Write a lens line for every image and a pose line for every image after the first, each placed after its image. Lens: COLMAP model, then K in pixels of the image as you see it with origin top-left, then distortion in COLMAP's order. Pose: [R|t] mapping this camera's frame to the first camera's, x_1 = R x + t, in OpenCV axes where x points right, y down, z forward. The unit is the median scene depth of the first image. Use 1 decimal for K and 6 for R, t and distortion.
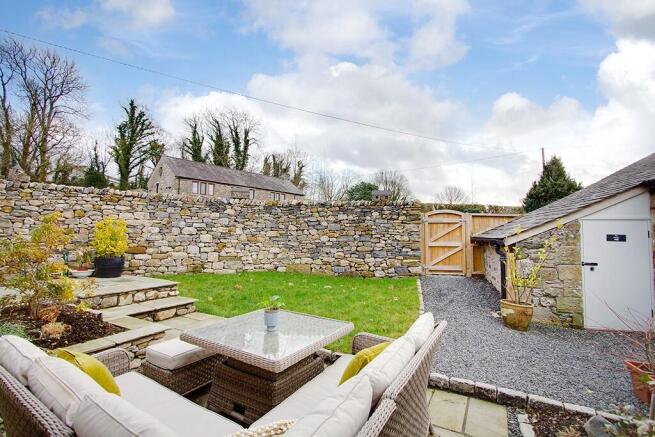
lens RADIAL K [[300.7, 0, 327.5], [0, 300.7, 218.5], [0, 0, 1]] dist [-0.014085, -0.000048]
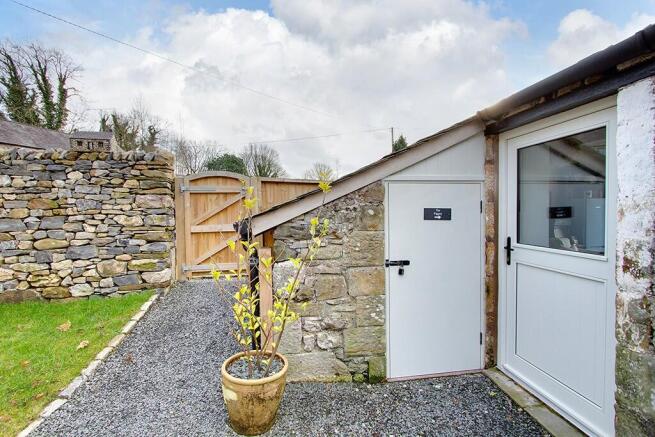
lens RADIAL K [[300.7, 0, 327.5], [0, 300.7, 218.5], [0, 0, 1]] dist [-0.014085, -0.000048]
pose [[0.921914, -0.029617, 0.386260, 0.364578], [-0.000139, 0.997048, 0.076781, 0.019724], [-0.387394, -0.070839, 0.919189, 0.362412]]
